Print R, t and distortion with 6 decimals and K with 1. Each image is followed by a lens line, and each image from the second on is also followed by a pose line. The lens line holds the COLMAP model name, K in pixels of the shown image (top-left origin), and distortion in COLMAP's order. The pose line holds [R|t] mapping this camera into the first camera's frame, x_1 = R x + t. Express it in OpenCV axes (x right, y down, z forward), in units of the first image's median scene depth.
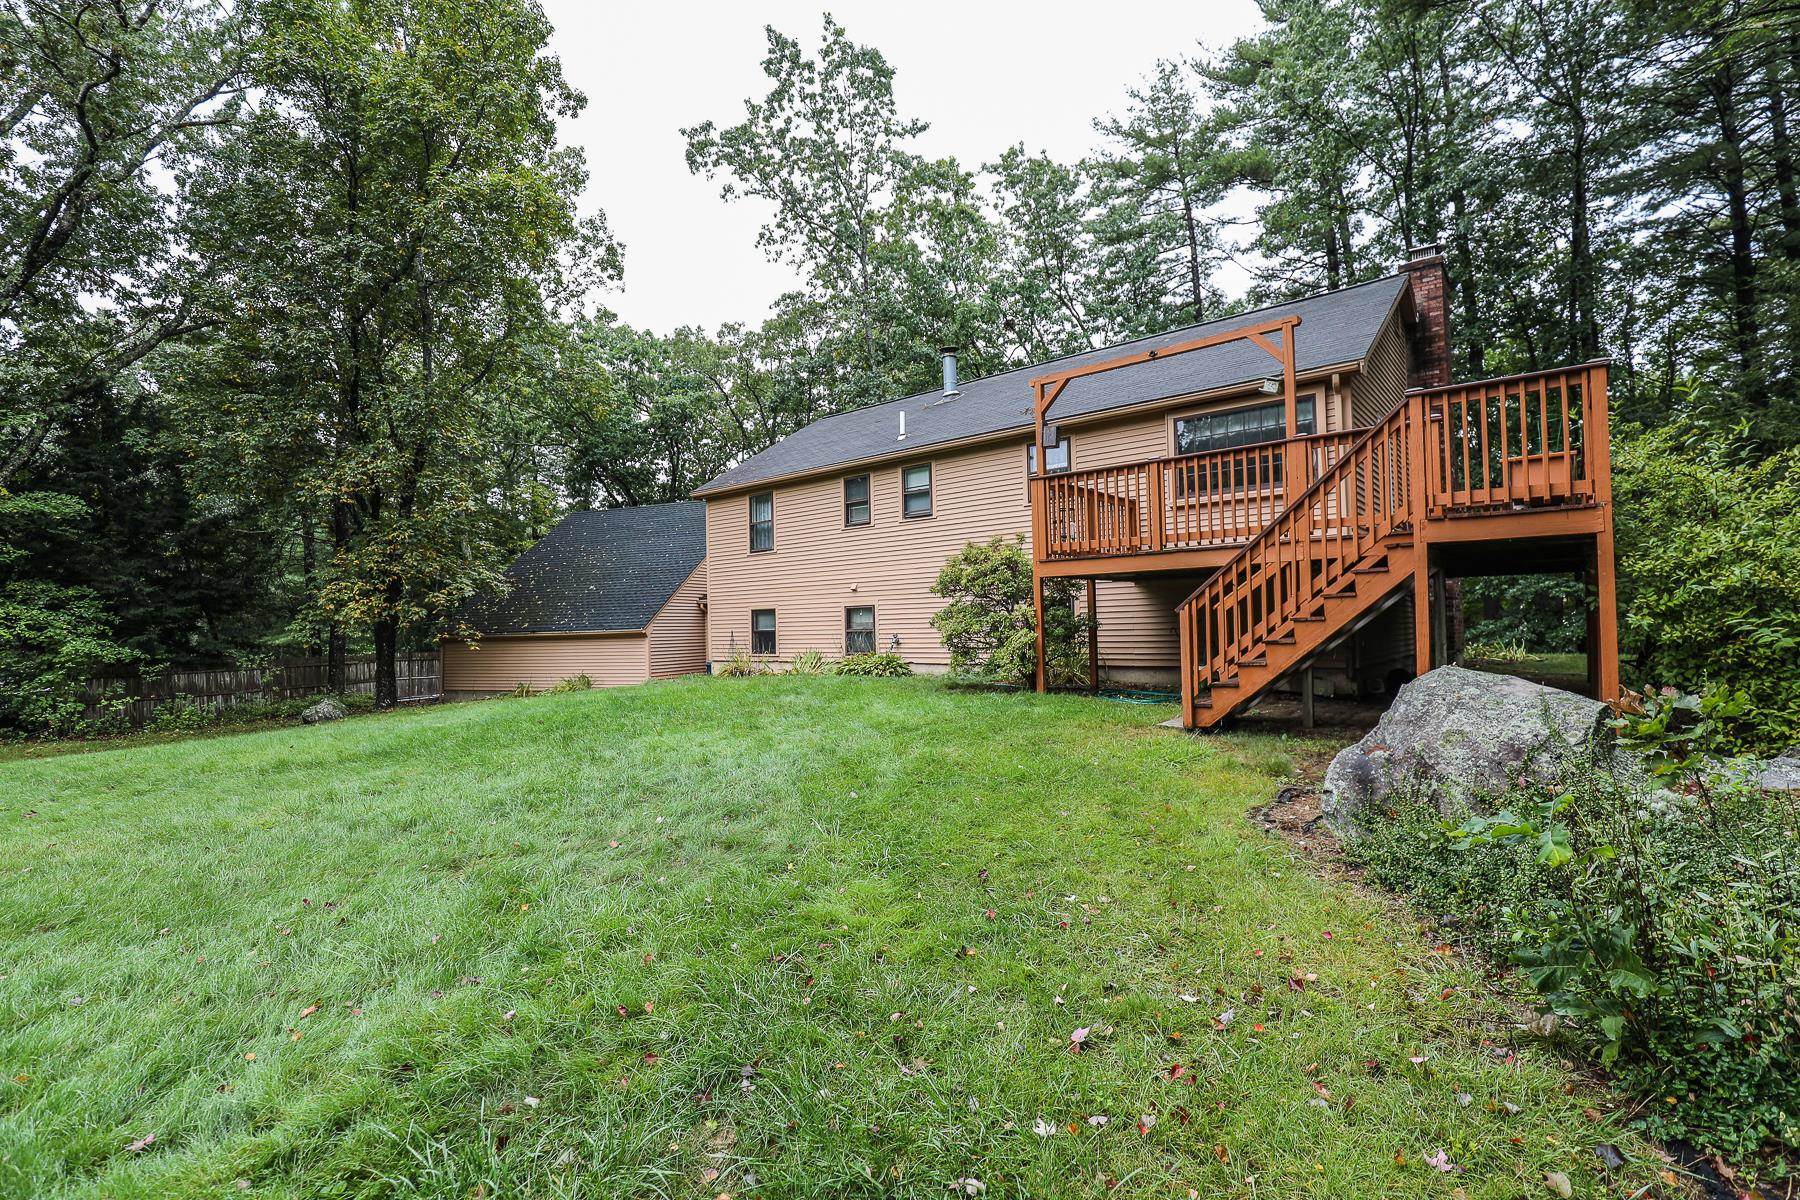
lens RADIAL K [[843.9, 0, 909.4], [0, 843.9, 608.5], [0, 0, 1]] dist [-0.026337, 0.001501]
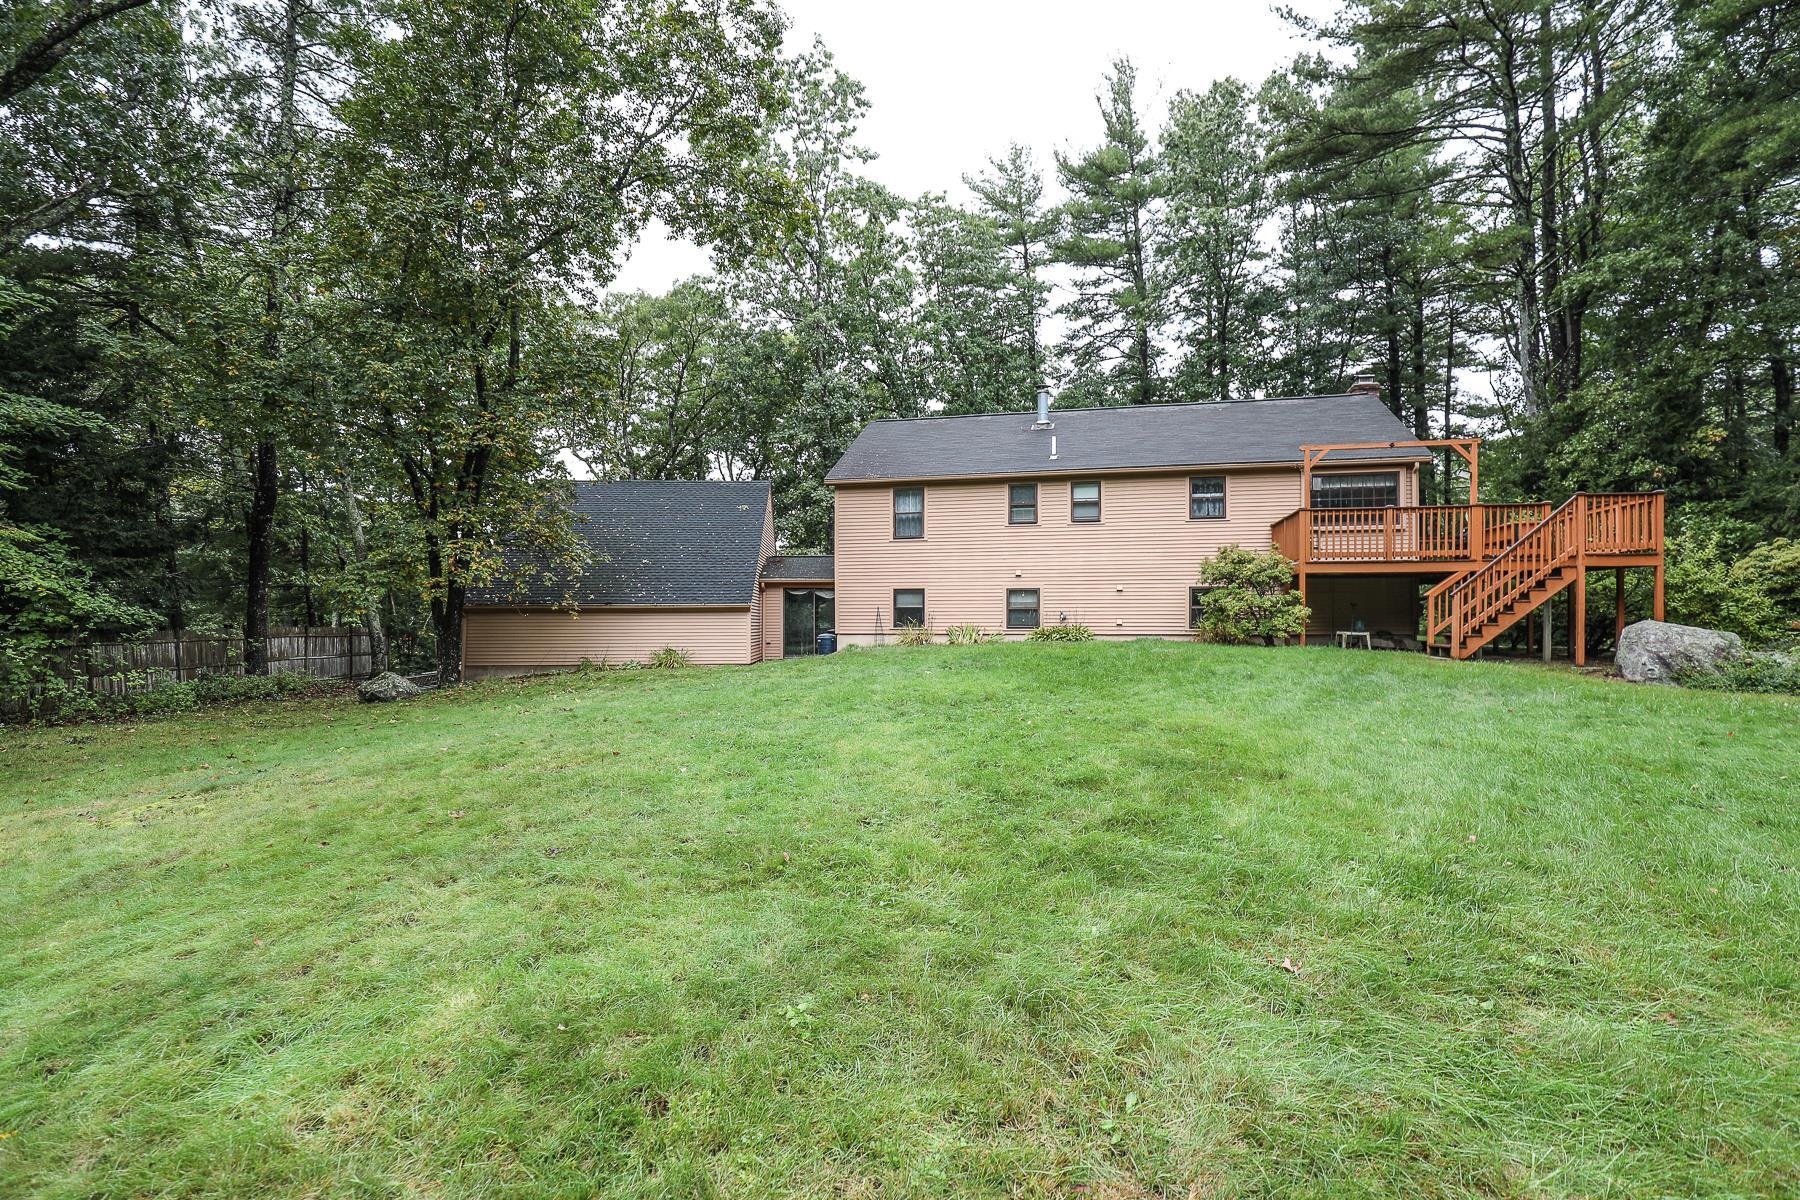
lens RADIAL K [[843.9, 0, 909.4], [0, 843.9, 608.5], [0, 0, 1]] dist [-0.026337, 0.001501]
pose [[0.899240, 0.022290, 0.436888, -0.715351], [-0.026787, 0.999633, 0.004134, 0.024338], [-0.436636, -0.015420, 0.899506, -0.045077]]
